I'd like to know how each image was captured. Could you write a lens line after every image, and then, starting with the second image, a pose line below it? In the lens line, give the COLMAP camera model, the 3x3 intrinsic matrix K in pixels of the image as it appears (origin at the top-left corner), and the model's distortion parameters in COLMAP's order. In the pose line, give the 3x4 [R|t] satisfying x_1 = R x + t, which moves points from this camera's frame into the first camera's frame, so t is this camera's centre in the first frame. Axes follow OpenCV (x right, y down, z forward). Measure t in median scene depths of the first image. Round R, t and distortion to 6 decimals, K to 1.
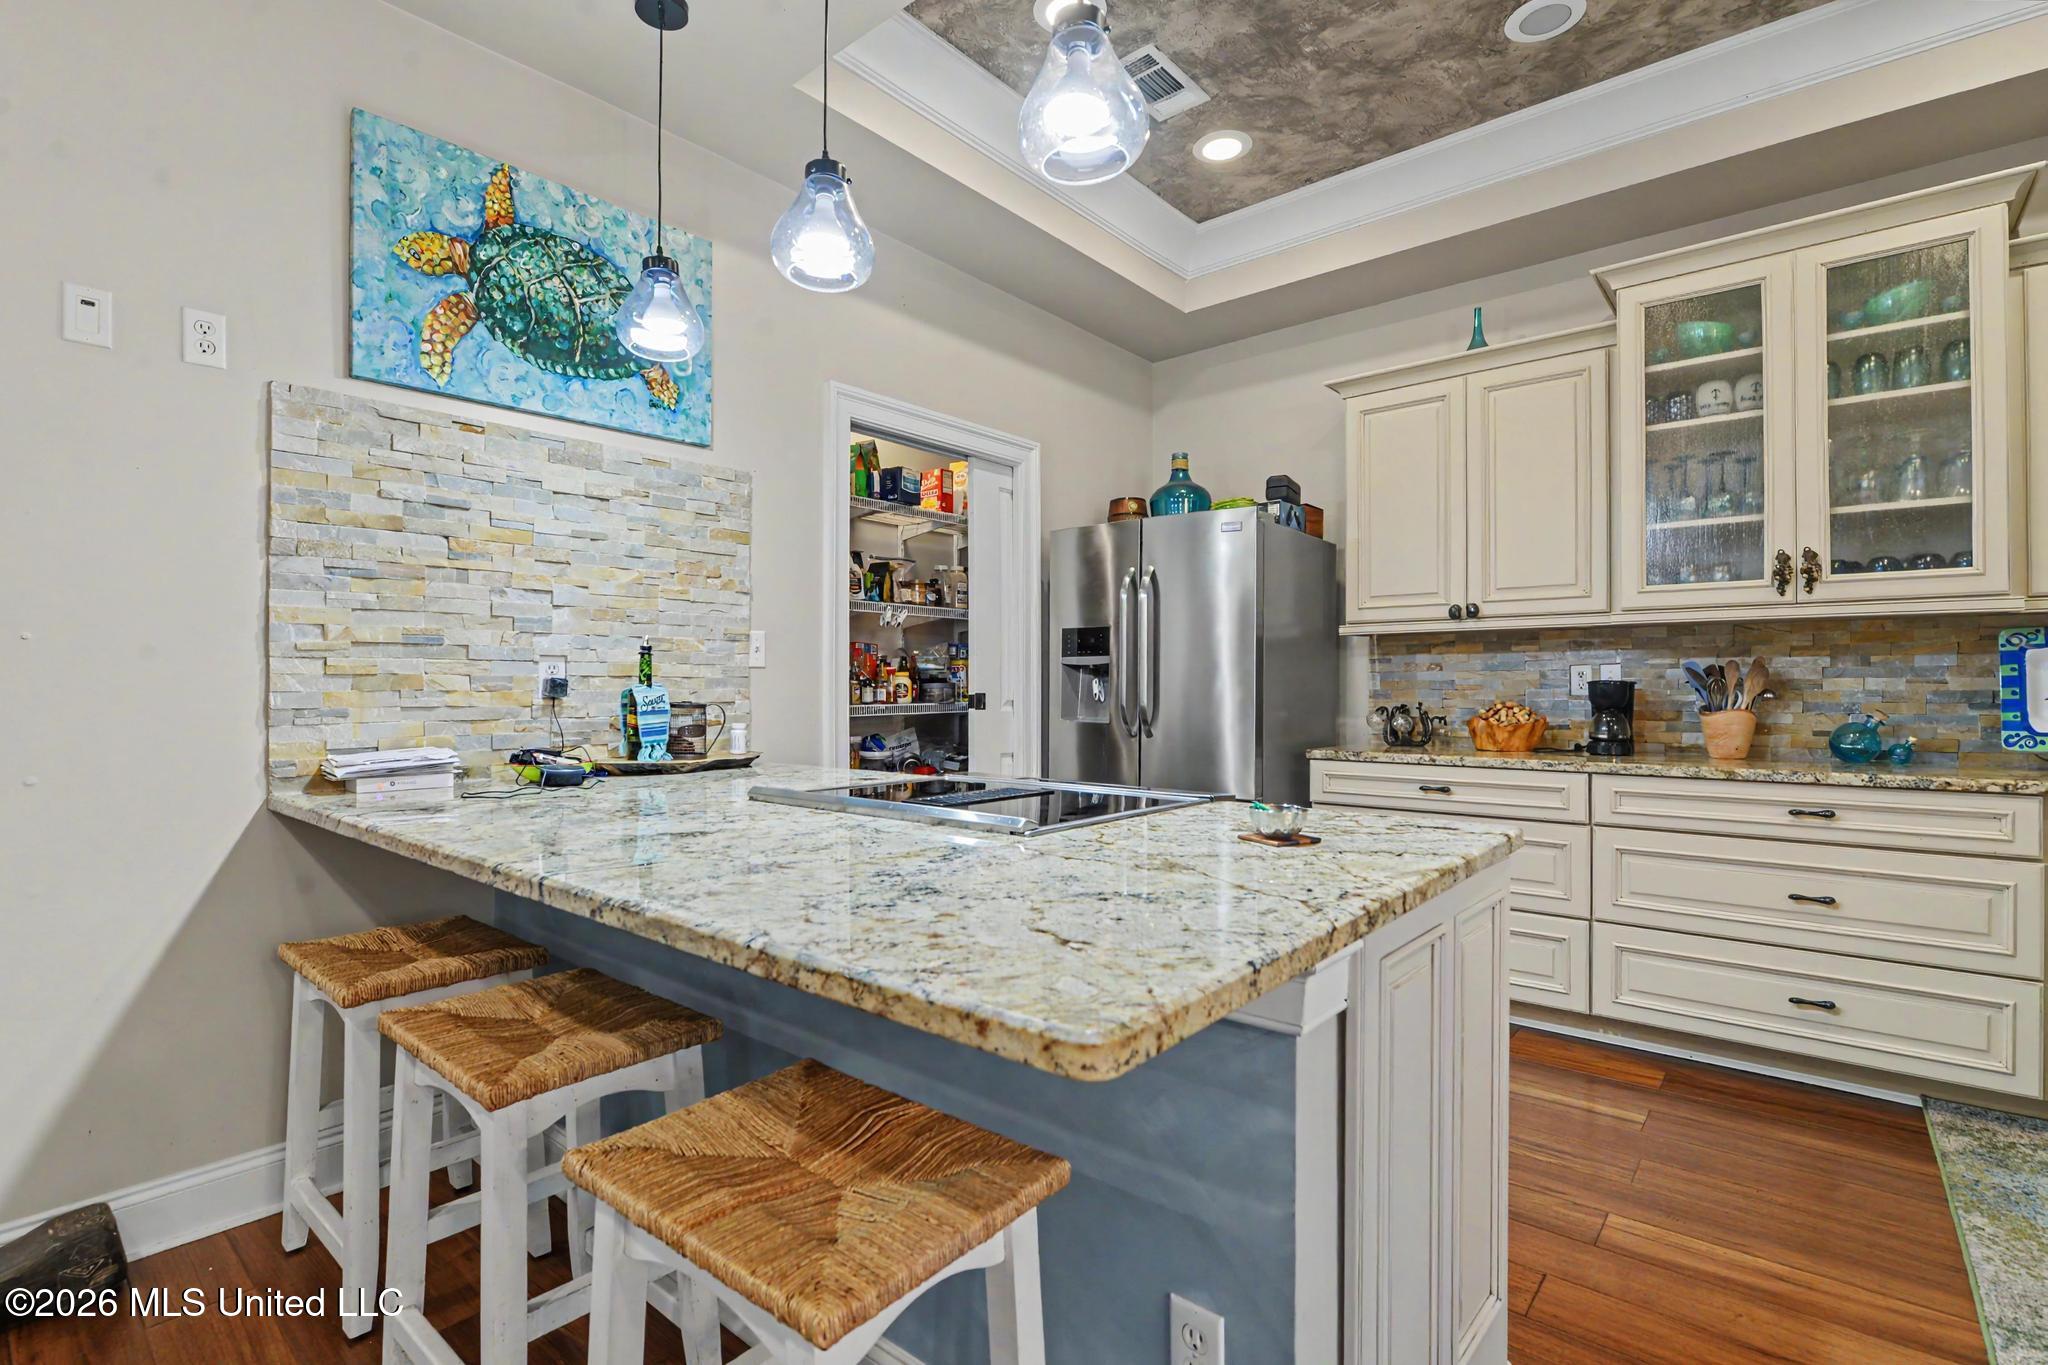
lens RADIAL K [[954.5, 0, 1024.1], [0, 954.5, 677.8], [0, 0, 1]] dist [-0.005992, -0.001502]
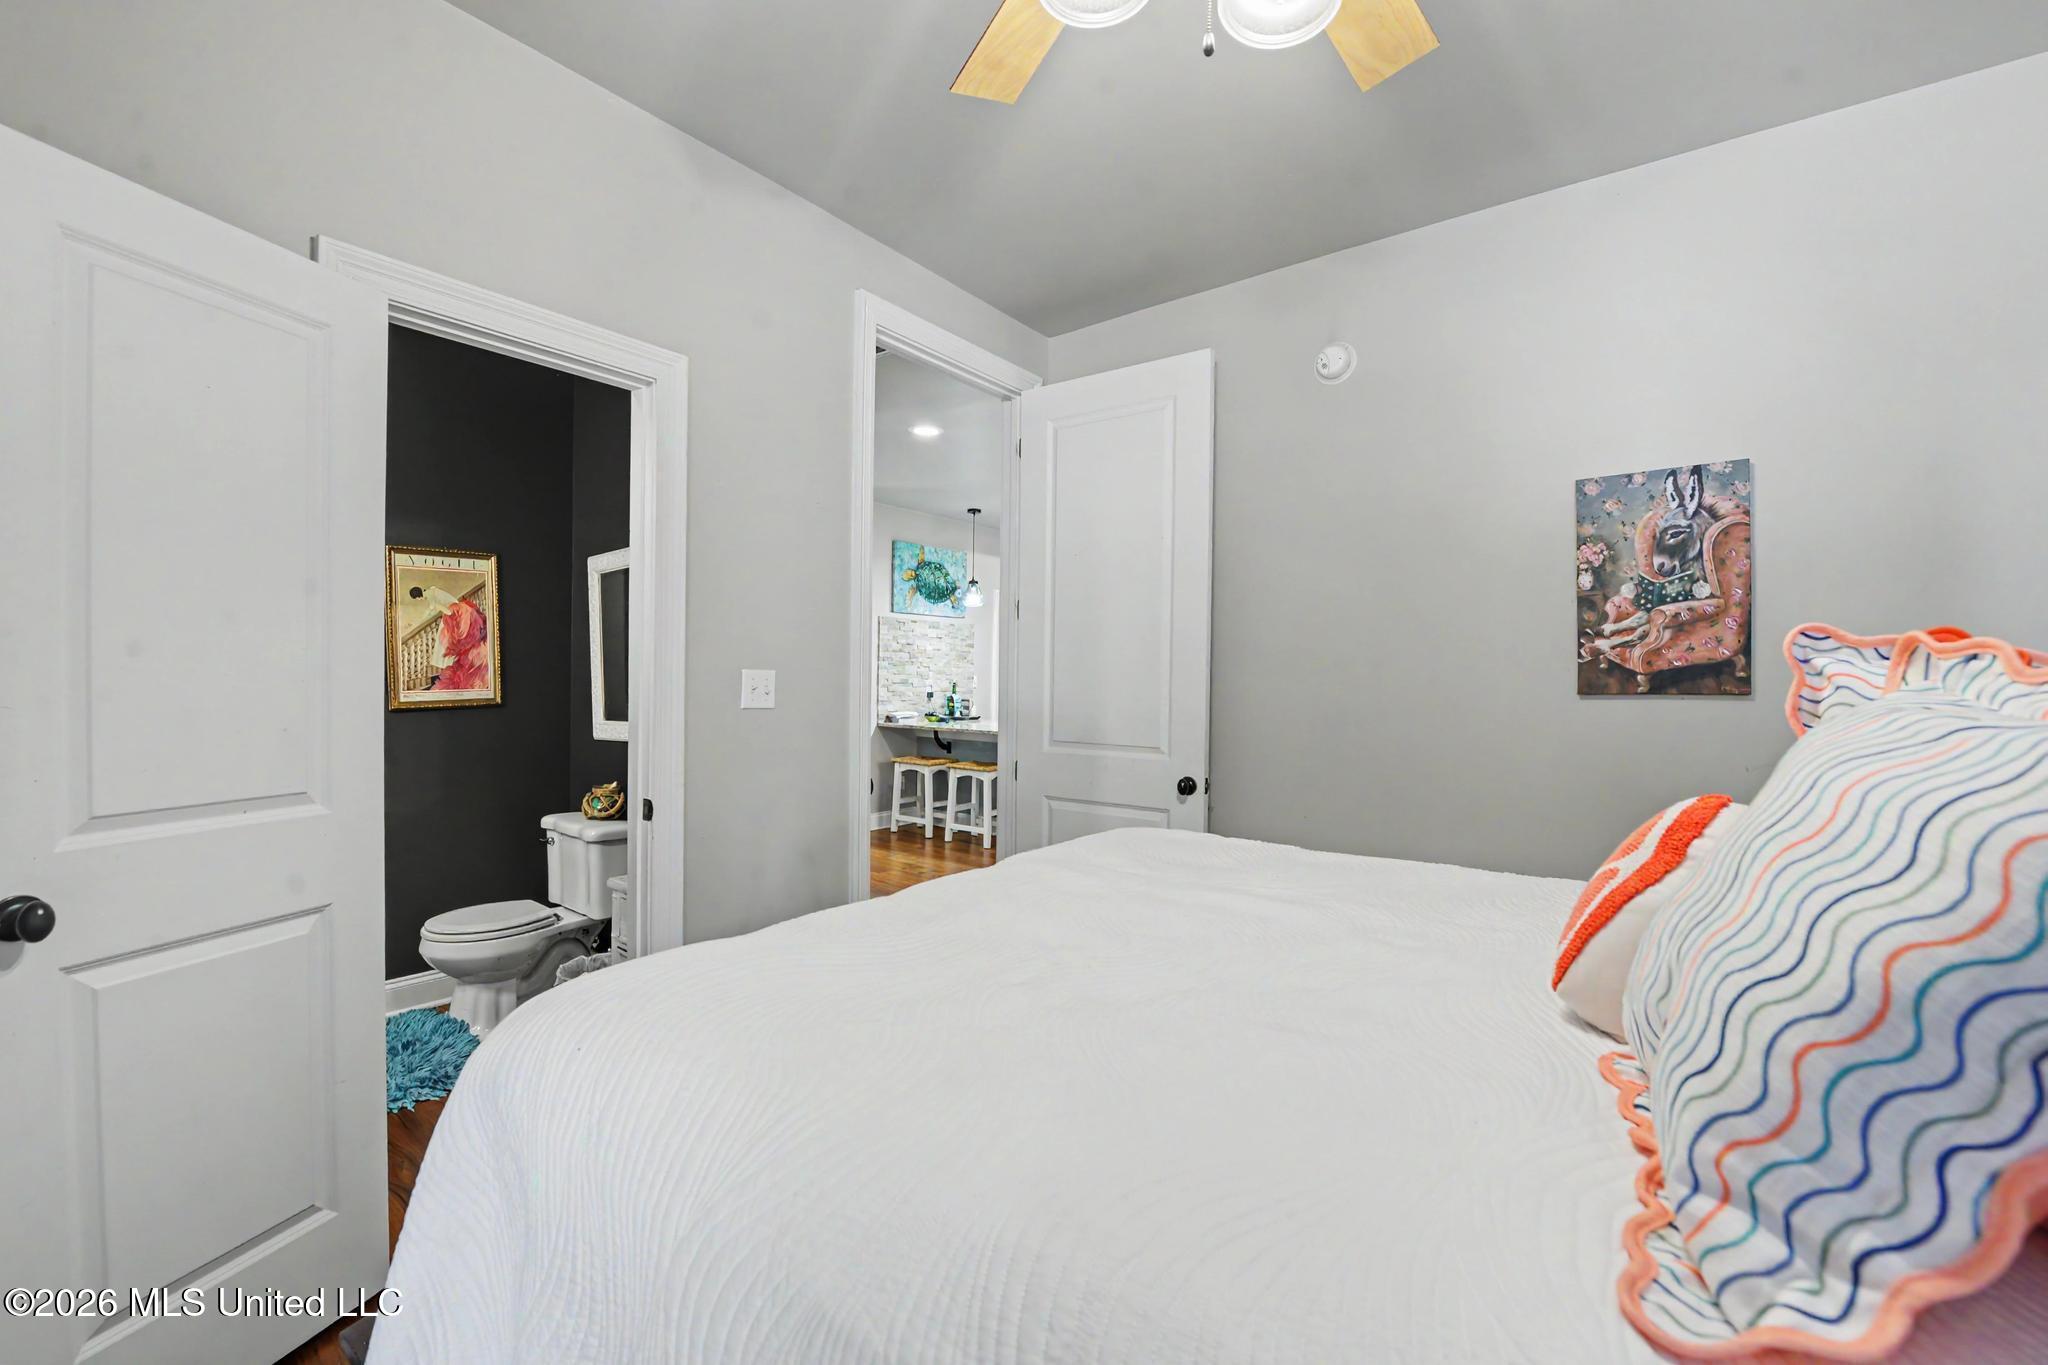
lens RADIAL K [[843.1, 0, 1025.0], [0, 843.1, 687.0], [0, 0, 1]] dist [-0.015612, -0.000647]
pose [[0.999492, 0.013029, 0.029071, -0.251218], [-0.013318, 0.999864, 0.009768, -0.053969], [-0.028940, -0.010150, 0.999530, -2.129191]]
